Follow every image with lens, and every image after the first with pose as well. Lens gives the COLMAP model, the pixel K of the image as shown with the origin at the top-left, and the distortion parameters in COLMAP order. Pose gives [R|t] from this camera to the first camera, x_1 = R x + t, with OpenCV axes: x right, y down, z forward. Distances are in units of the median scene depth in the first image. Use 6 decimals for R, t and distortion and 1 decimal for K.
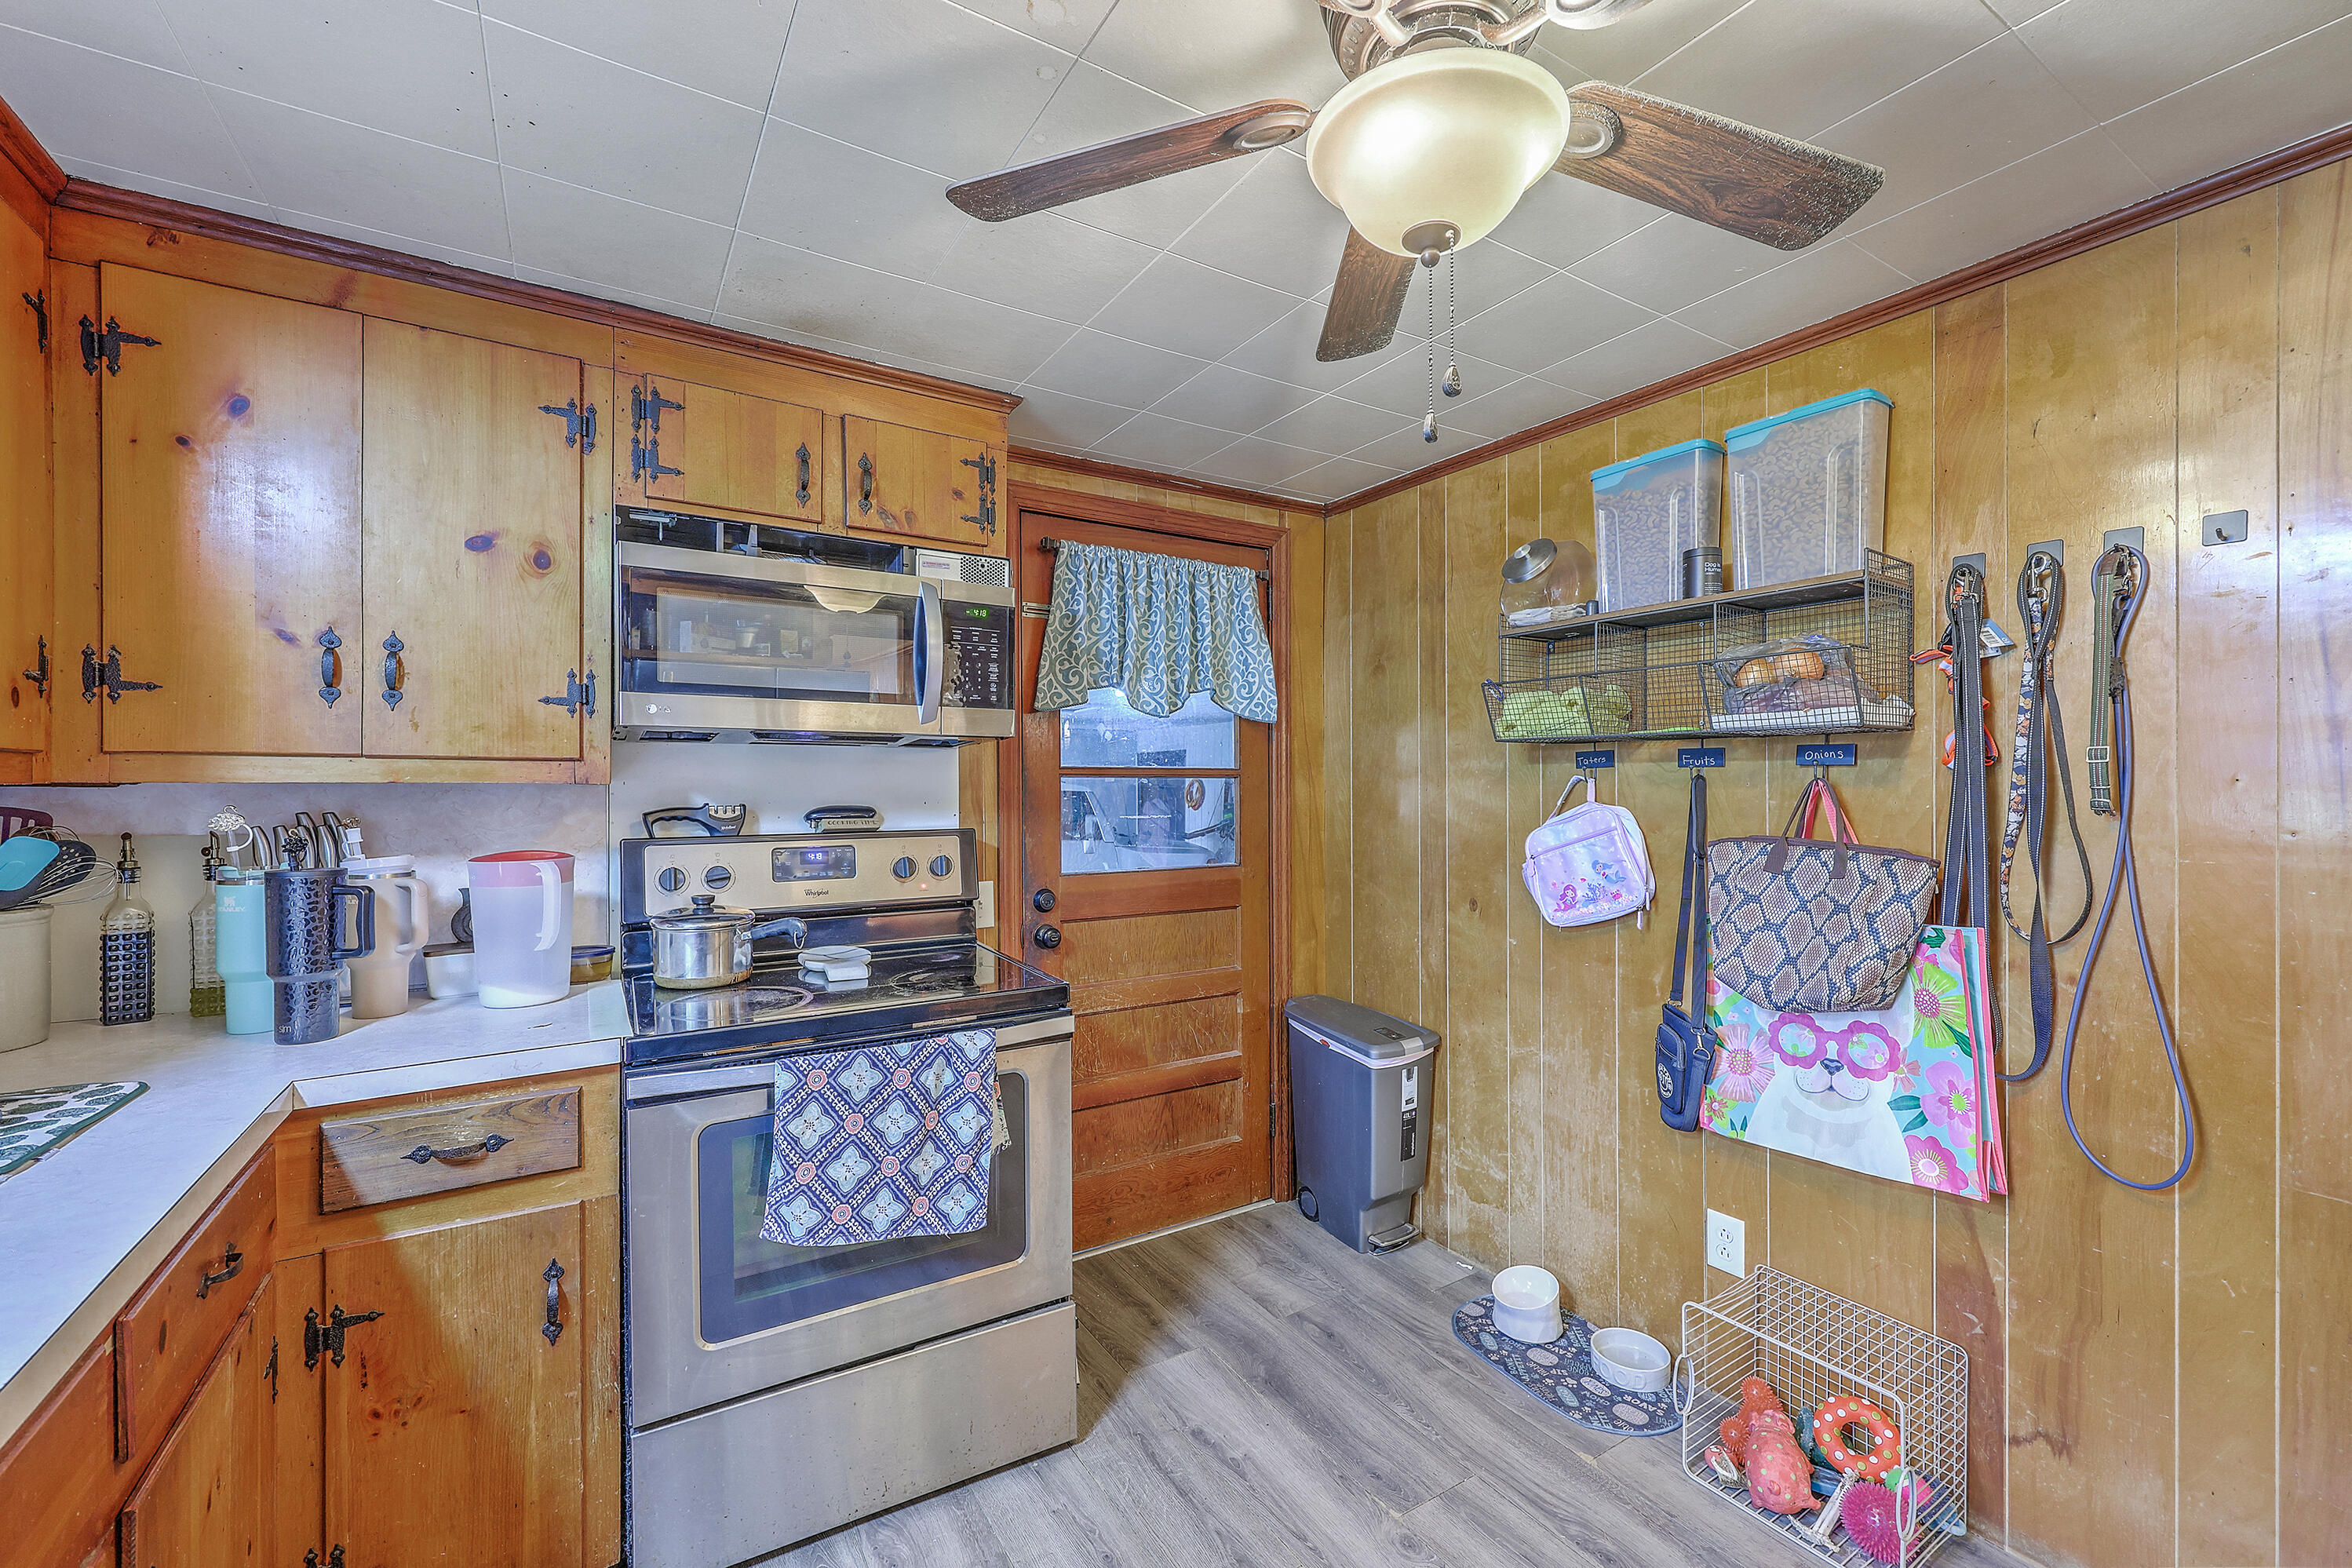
lens RADIAL K [[969.8, 0, 1174.4], [0, 969.8, 792.1], [0, 0, 1]] dist [0.000023, -0.000283]
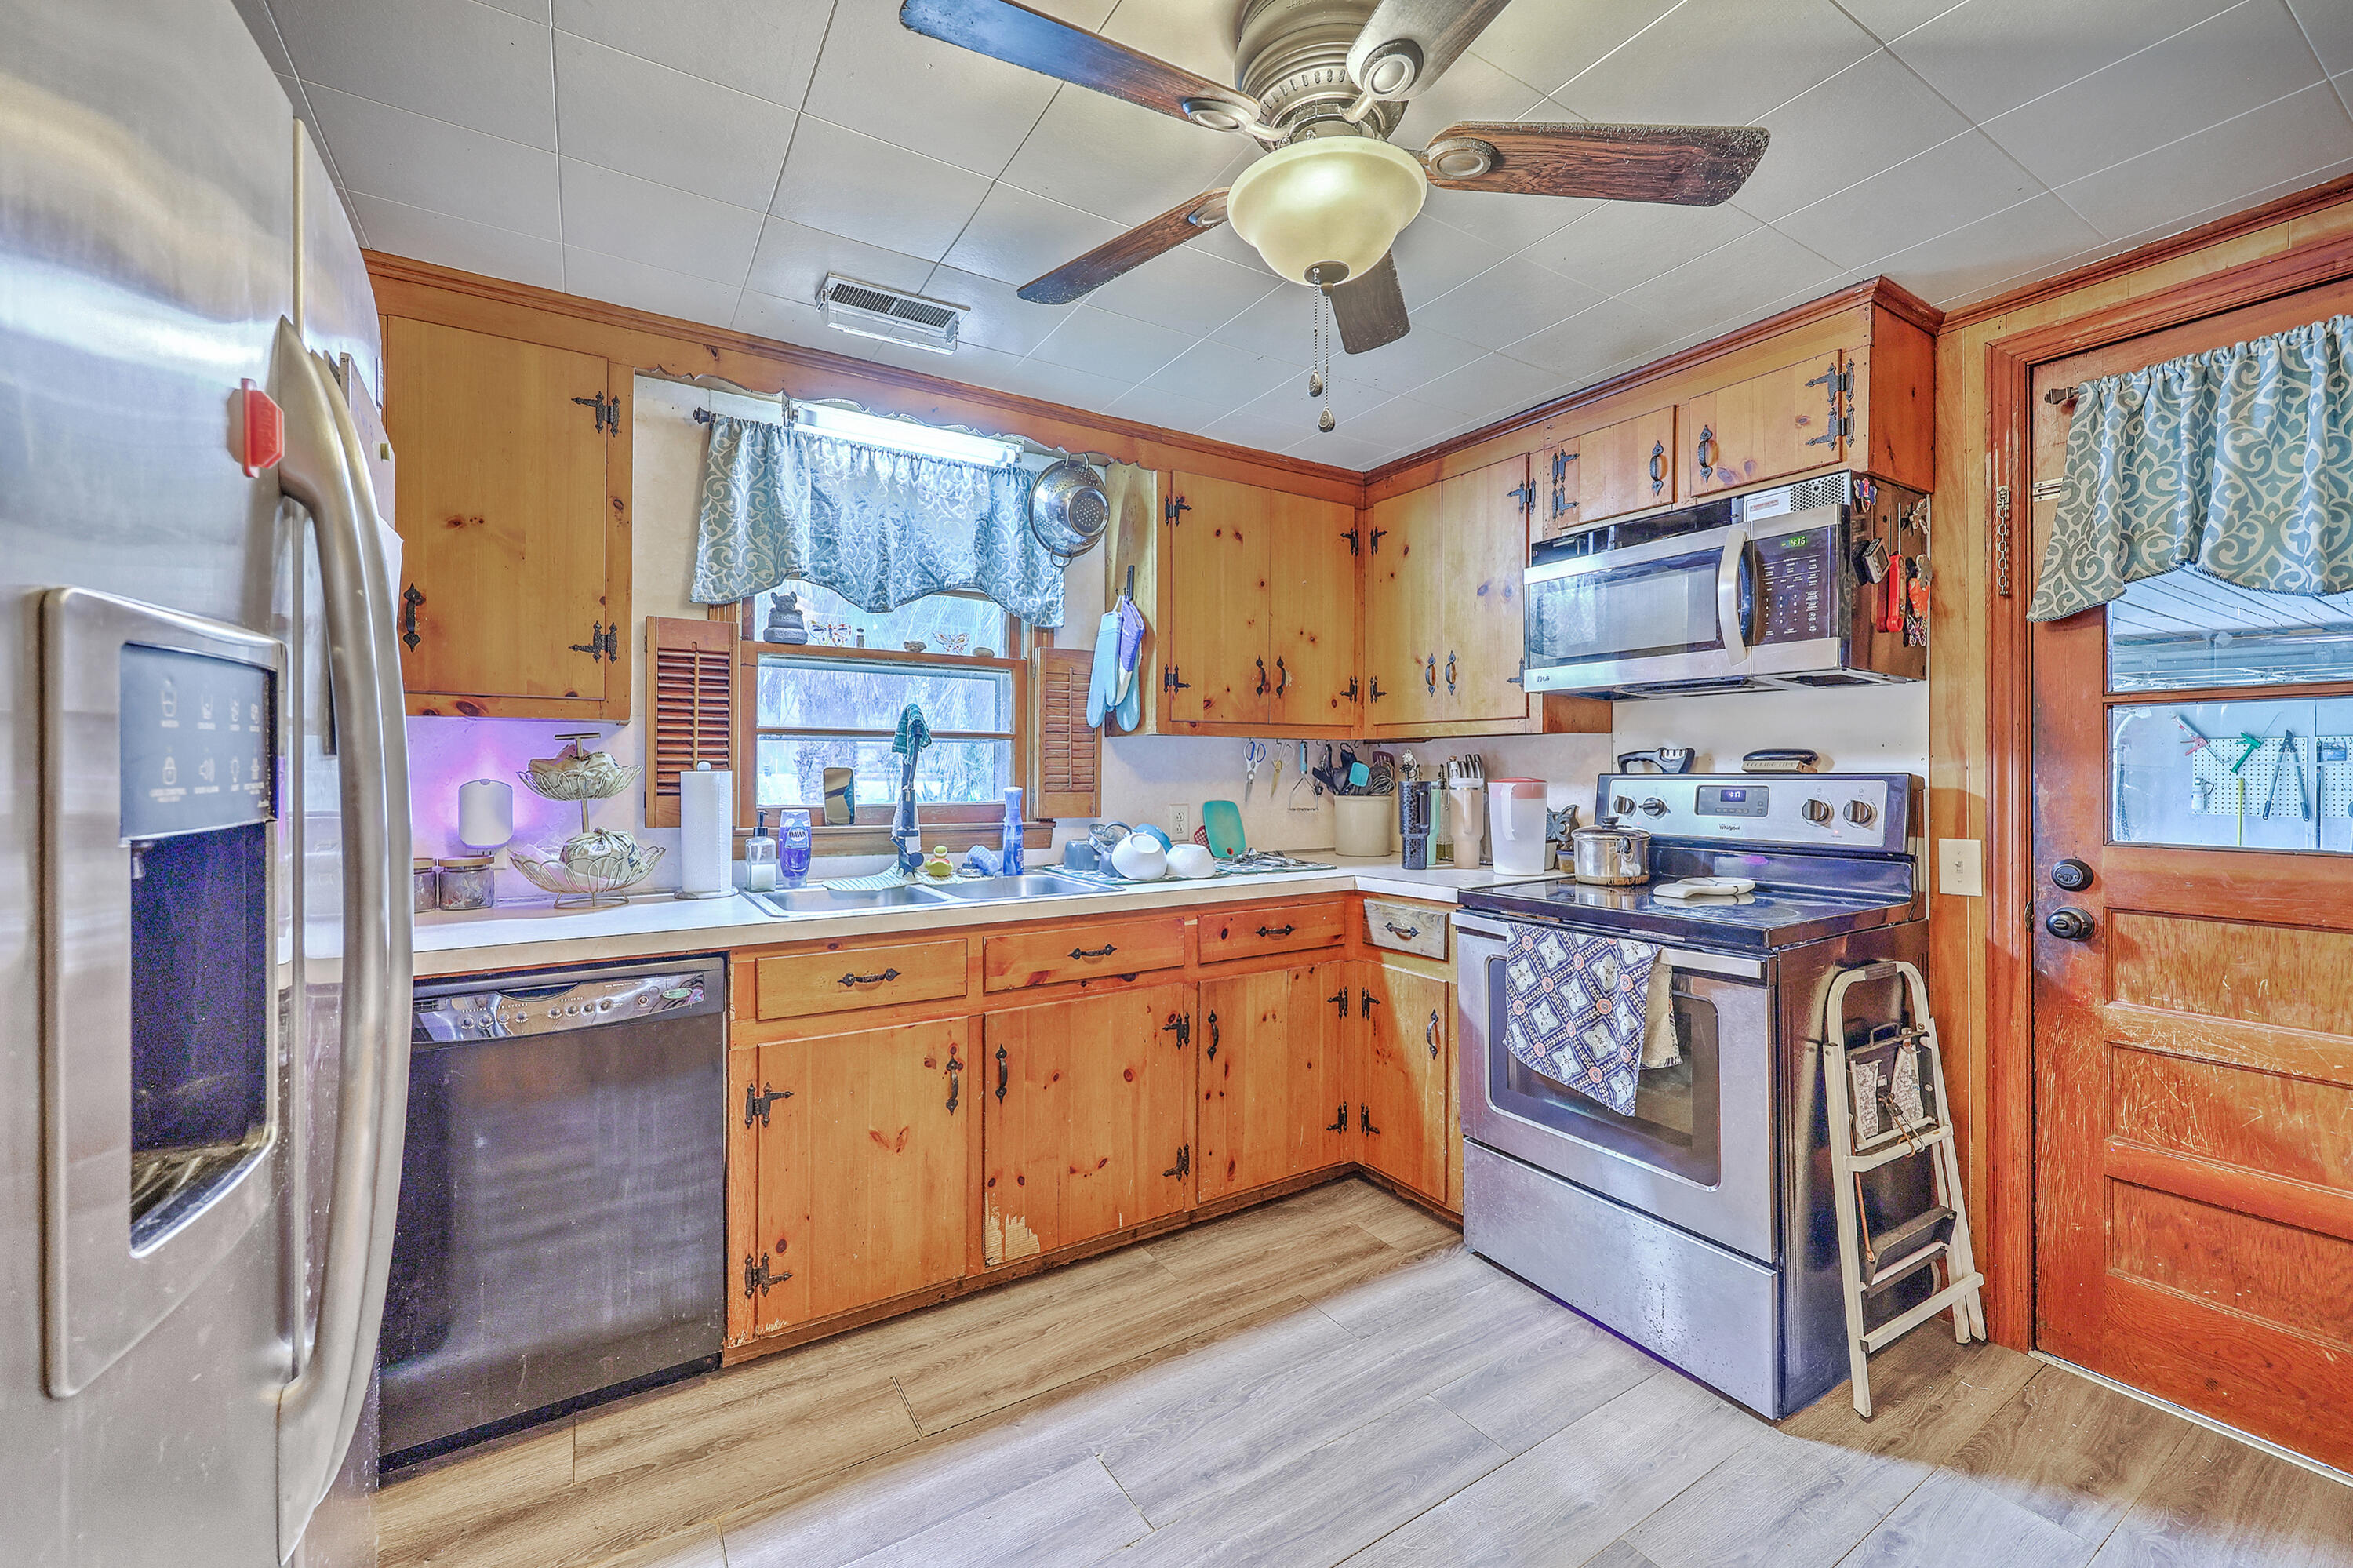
lens RADIAL K [[936.1, 0, 1180.8], [0, 936.1, 775.0], [0, 0, 1]] dist [0.000349, 0.000093]
pose [[0.000346, 0.008275, -0.999966, 0.901238], [-0.005055, 0.999953, 0.008273, 0.050392], [0.999987, 0.005052, 0.000388, 0.490819]]
